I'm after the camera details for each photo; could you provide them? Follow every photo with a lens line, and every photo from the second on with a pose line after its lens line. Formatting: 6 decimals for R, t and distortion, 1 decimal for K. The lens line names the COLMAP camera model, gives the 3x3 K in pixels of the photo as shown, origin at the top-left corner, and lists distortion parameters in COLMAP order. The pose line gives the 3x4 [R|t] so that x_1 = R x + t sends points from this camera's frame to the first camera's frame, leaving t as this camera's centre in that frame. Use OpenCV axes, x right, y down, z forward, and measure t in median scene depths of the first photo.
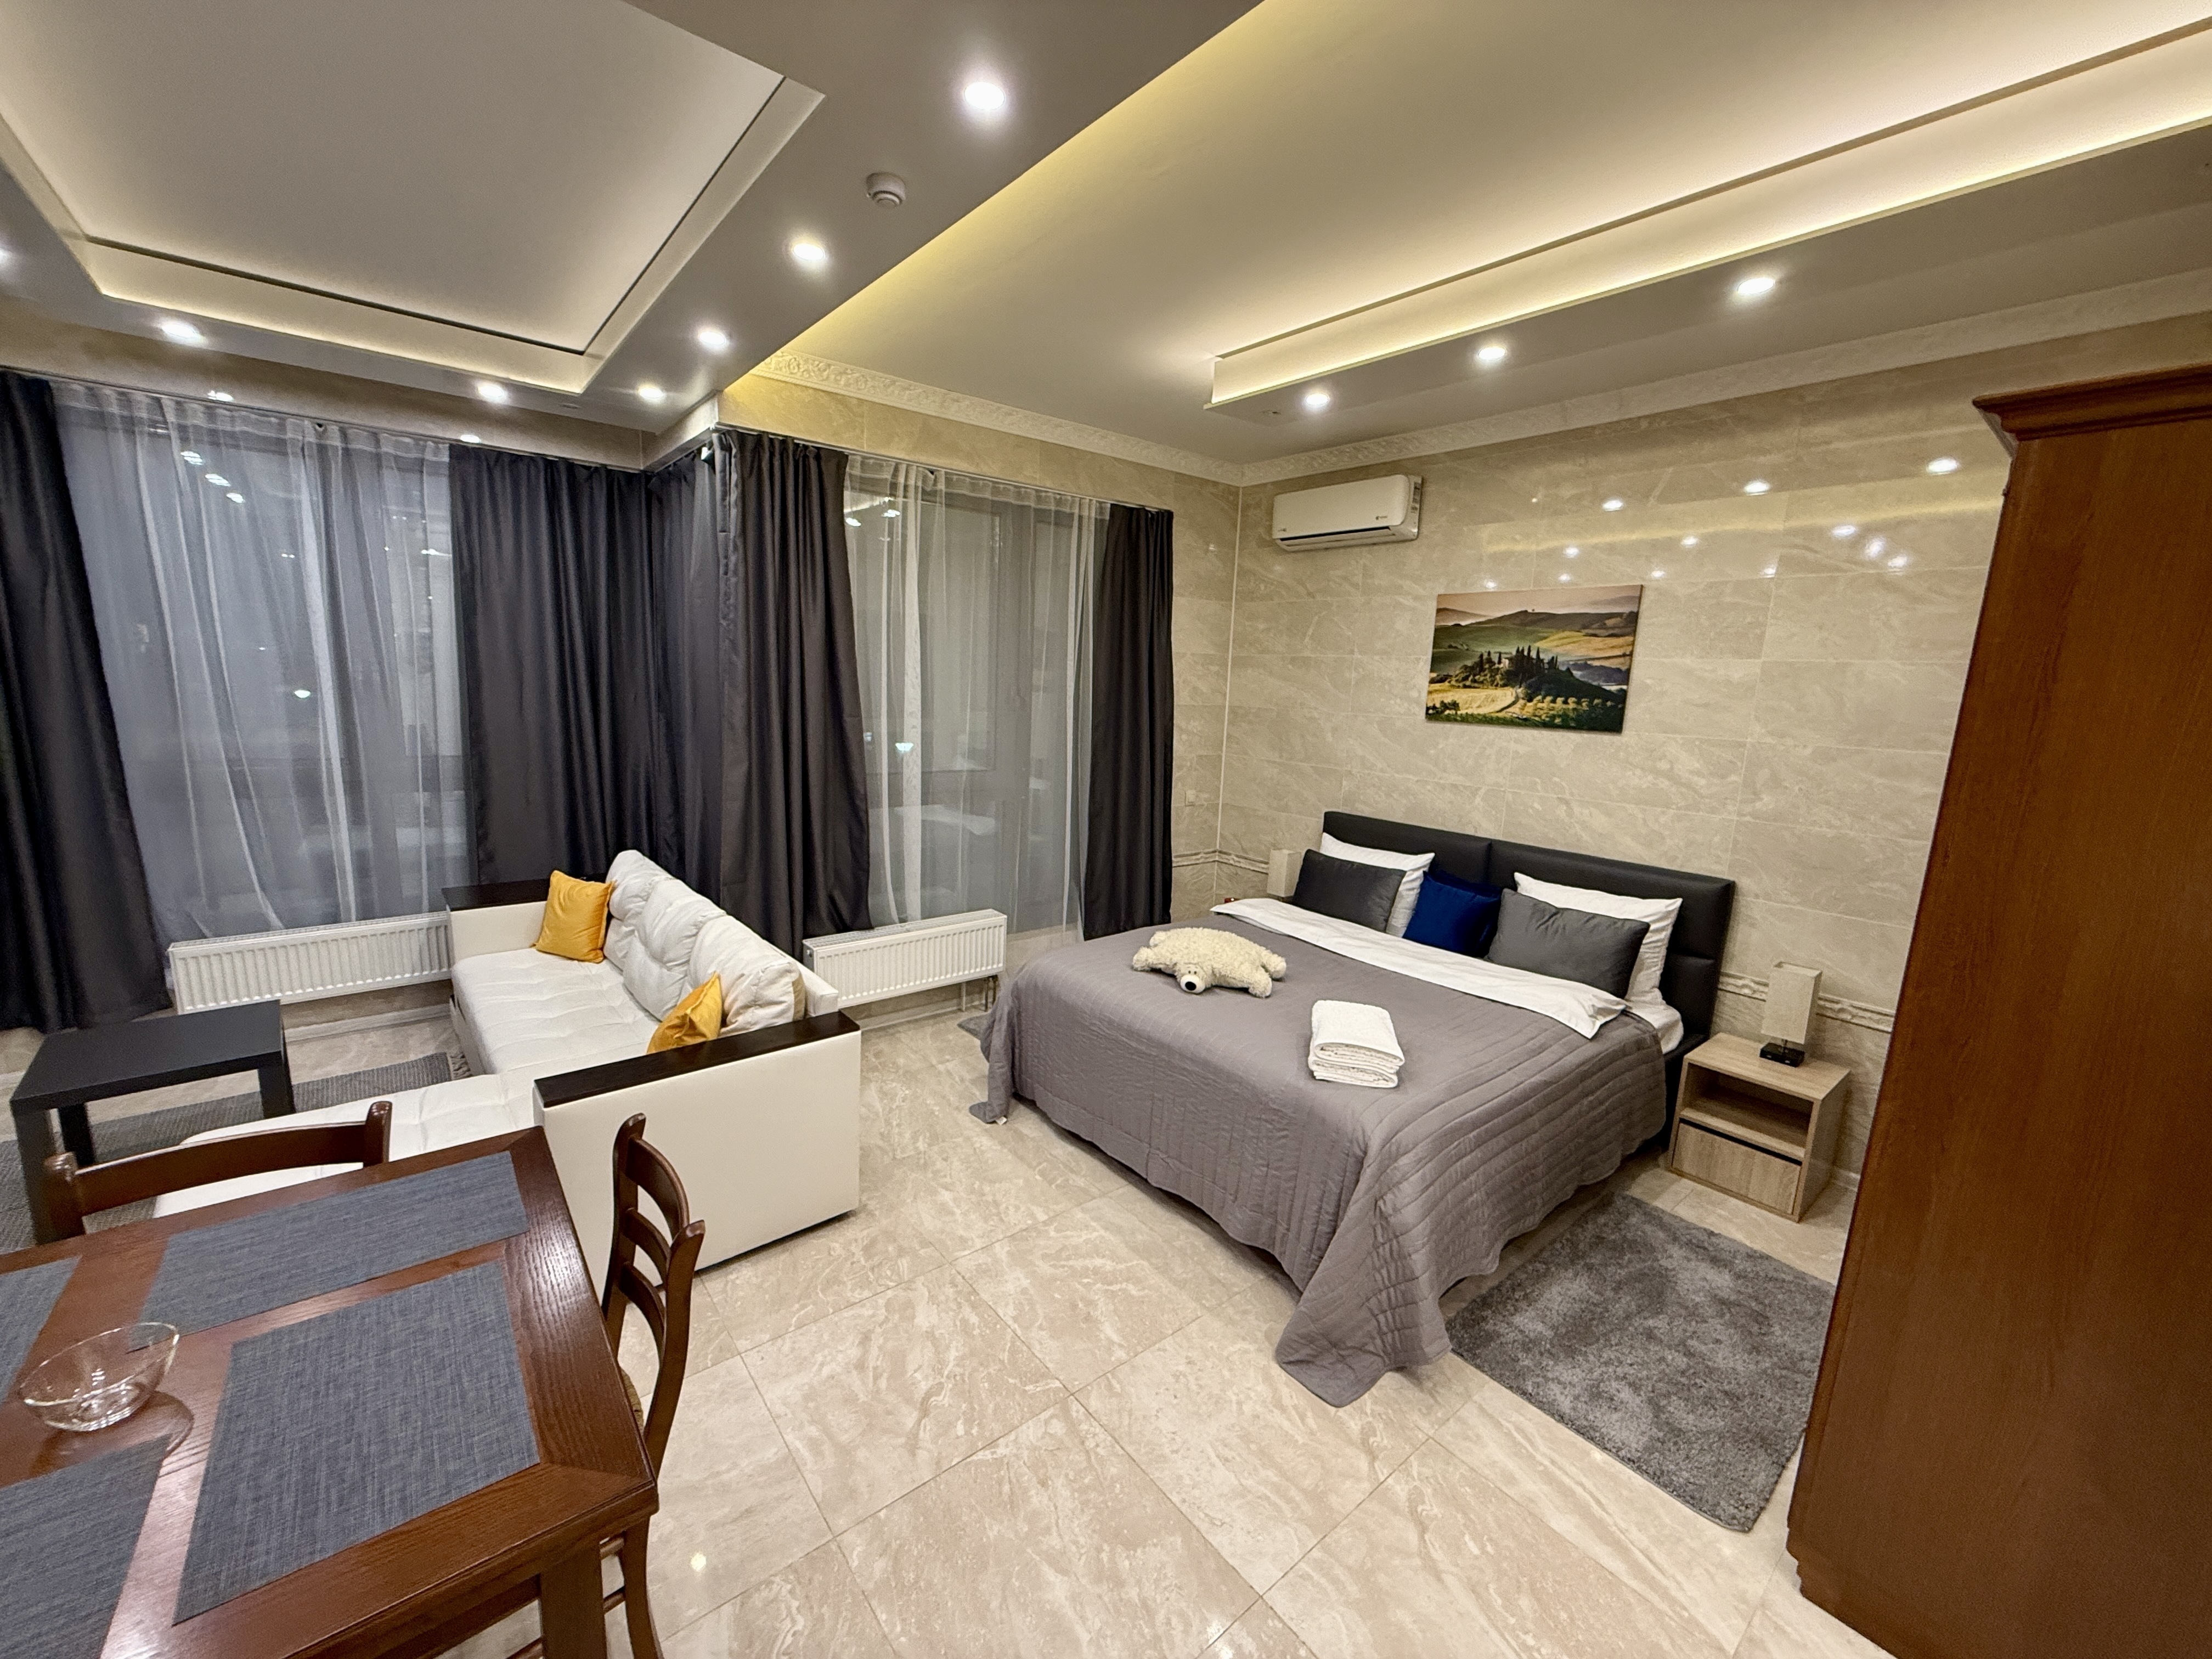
lens RADIAL K [[879.7, 0, 1099.6], [0, 879.7, 829.2], [0, 0, 1]] dist [0.000297, 0.000305]
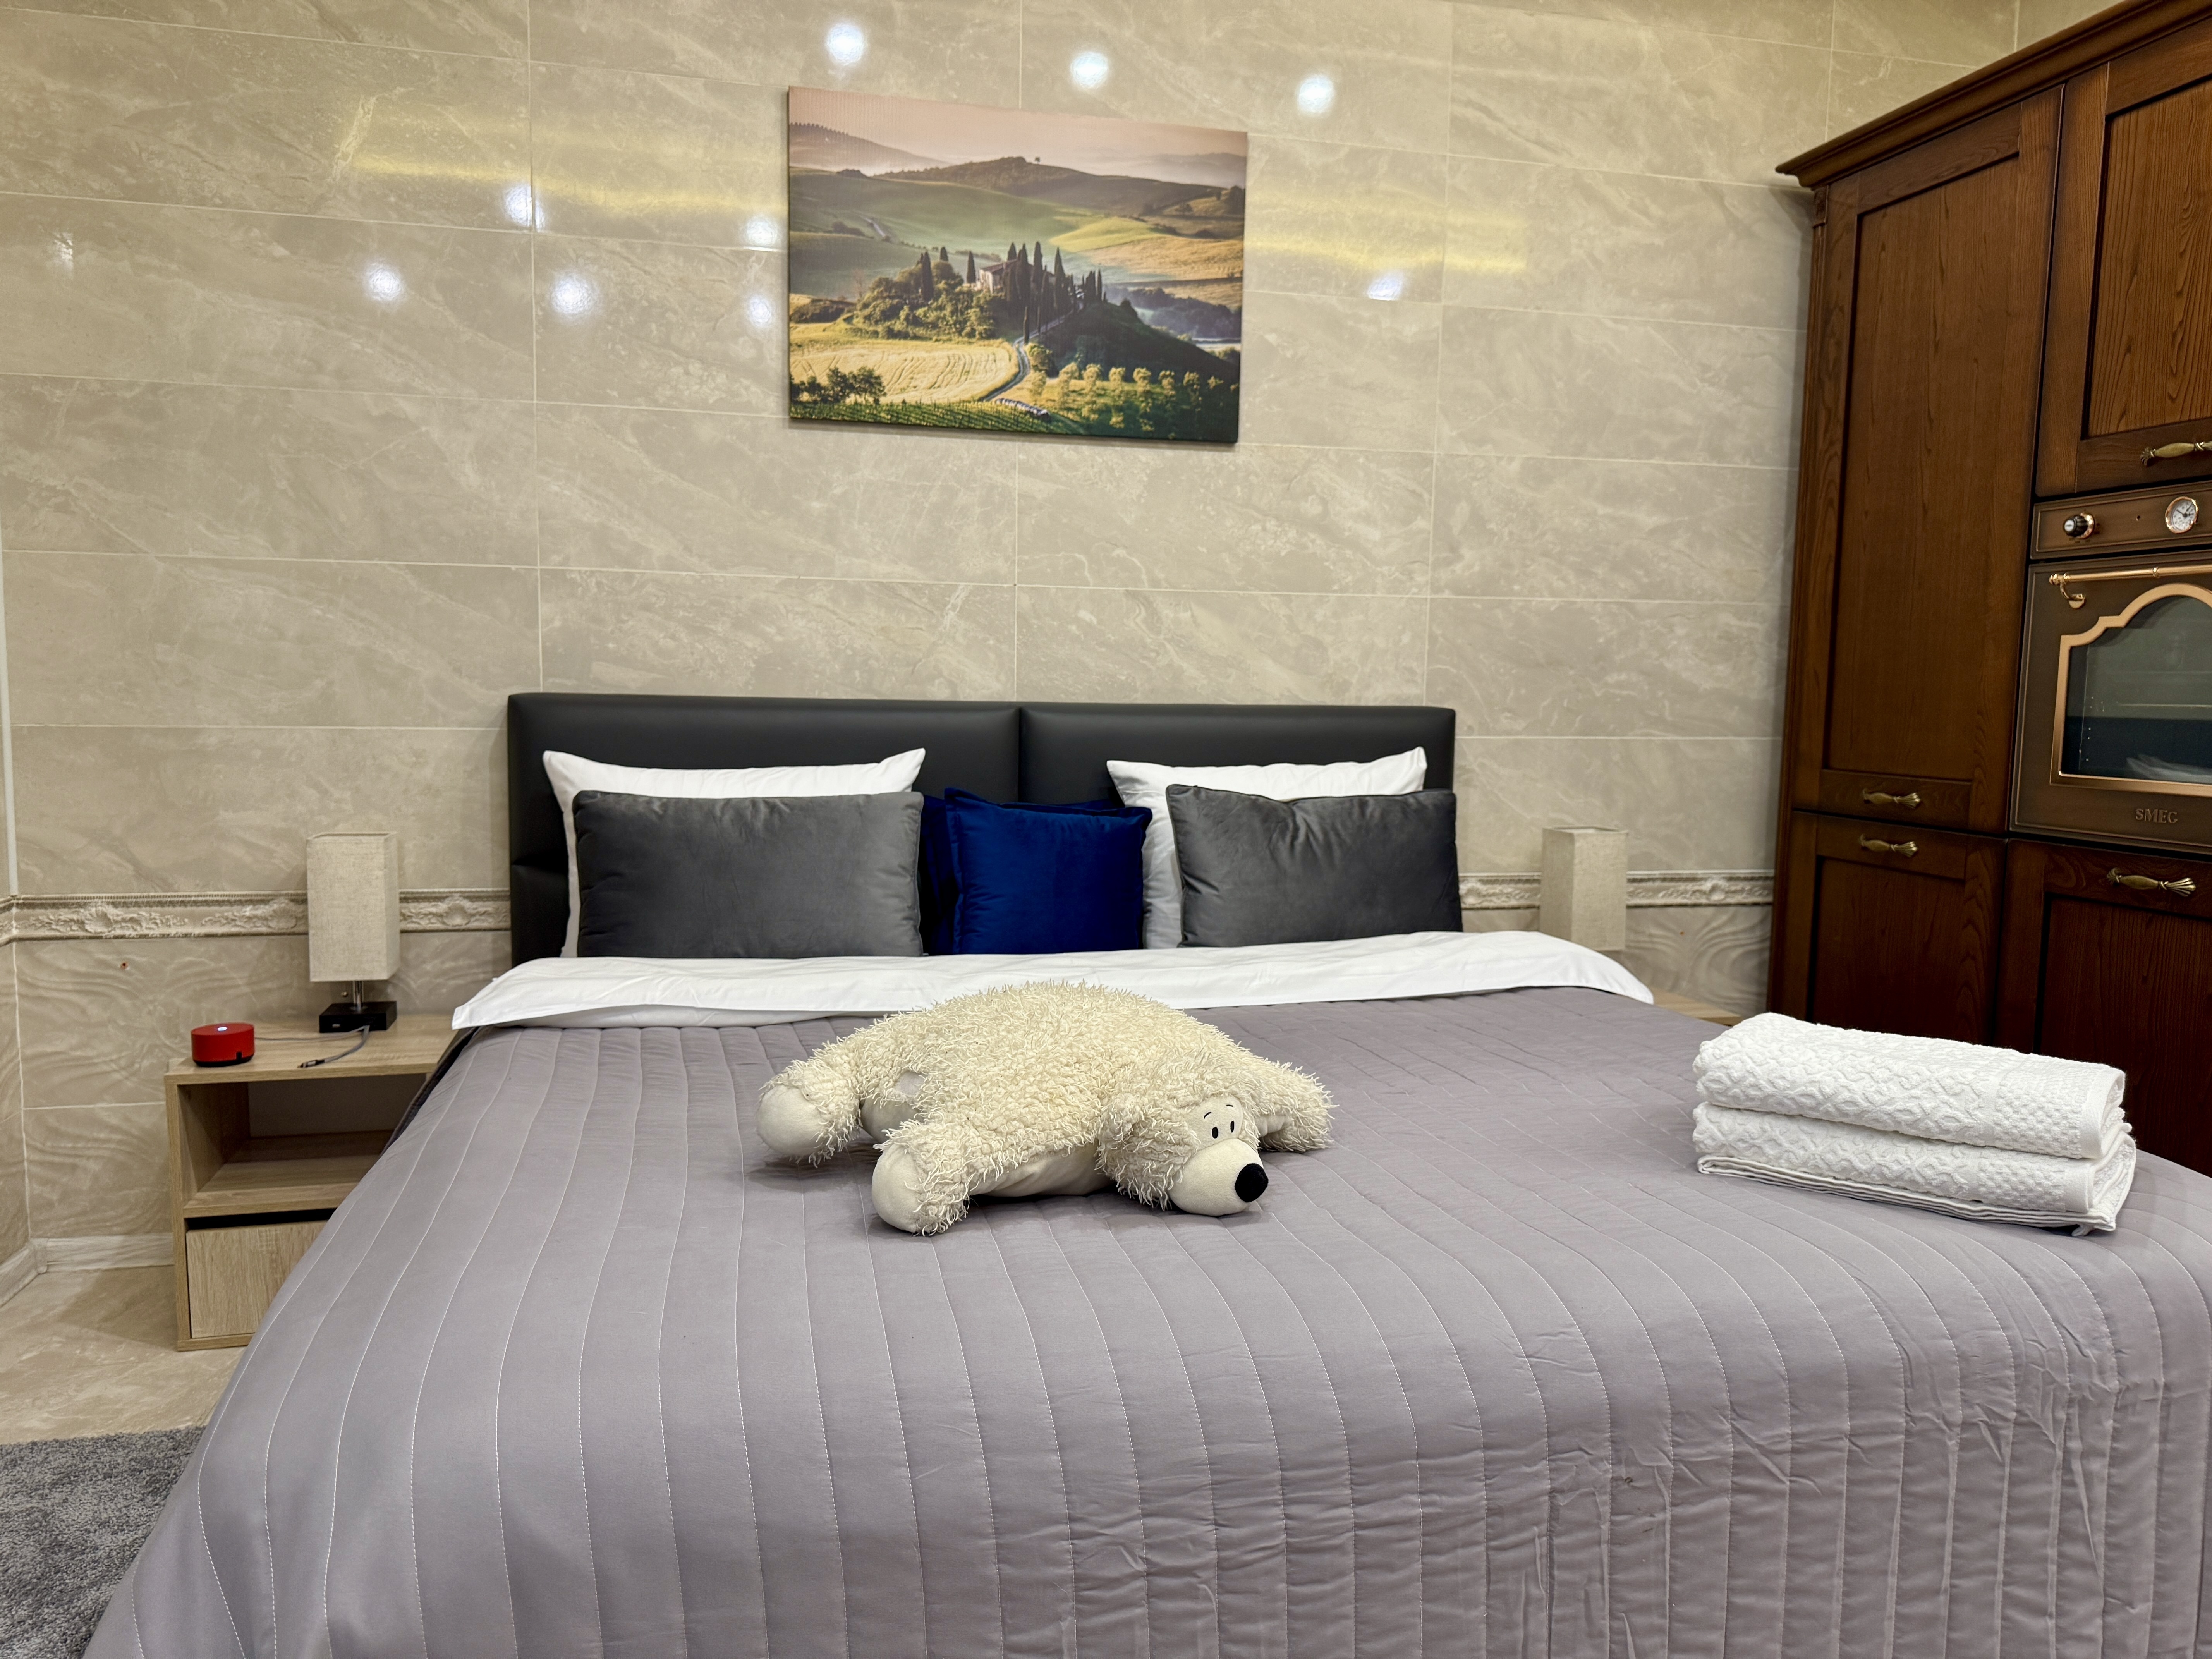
lens RADIAL K [[1563.9, 0, 1101.5], [0, 1563.9, 843.0], [0, 0, 1]] dist [0.054278, -0.066662]
pose [[0.434428, -0.125331, 0.891944, -0.249348], [0.155619, 0.985823, 0.062727, 0.043740], [-0.887161, 0.111553, 0.447773, 0.706699]]
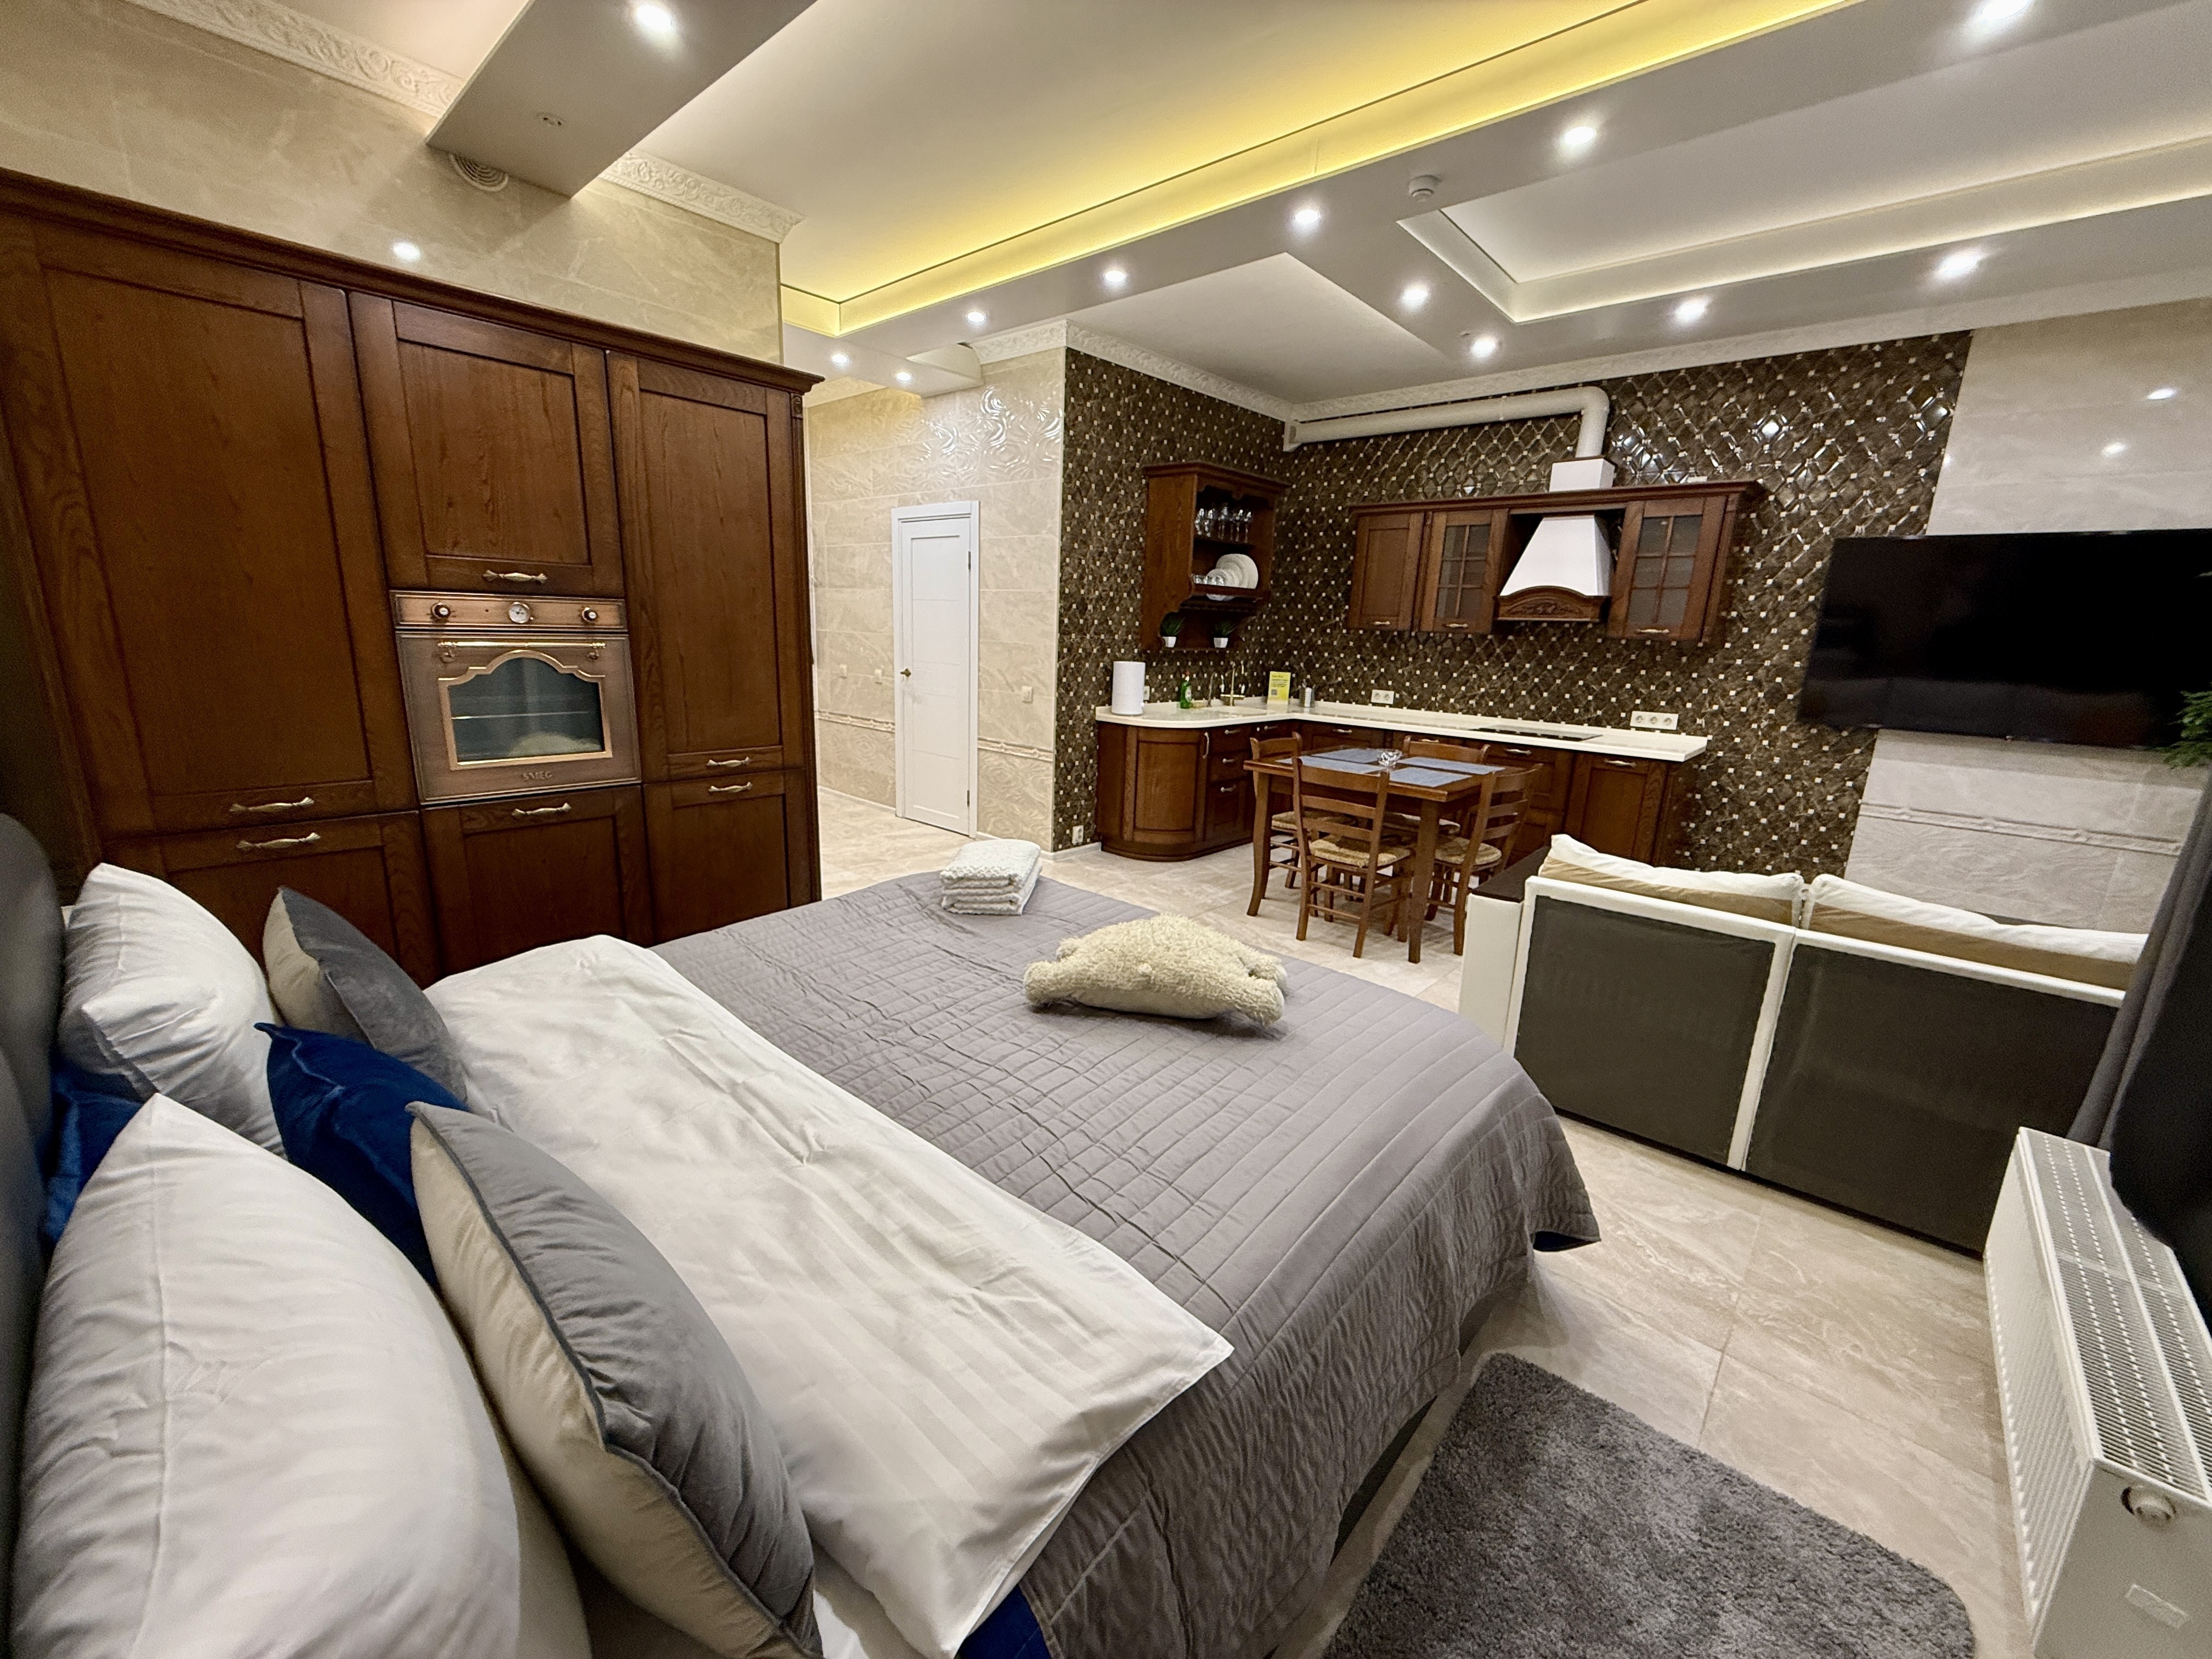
lens RADIAL K [[879.7, 0, 1099.8], [0, 879.7, 827.7], [0, 0, 1]] dist [0.000297, 0.000305]
pose [[-0.985124, -0.038780, -0.167414, 0.240001], [-0.101525, 0.917352, 0.384914, -0.141841], [0.138650, 0.396184, -0.907642, 1.356585]]
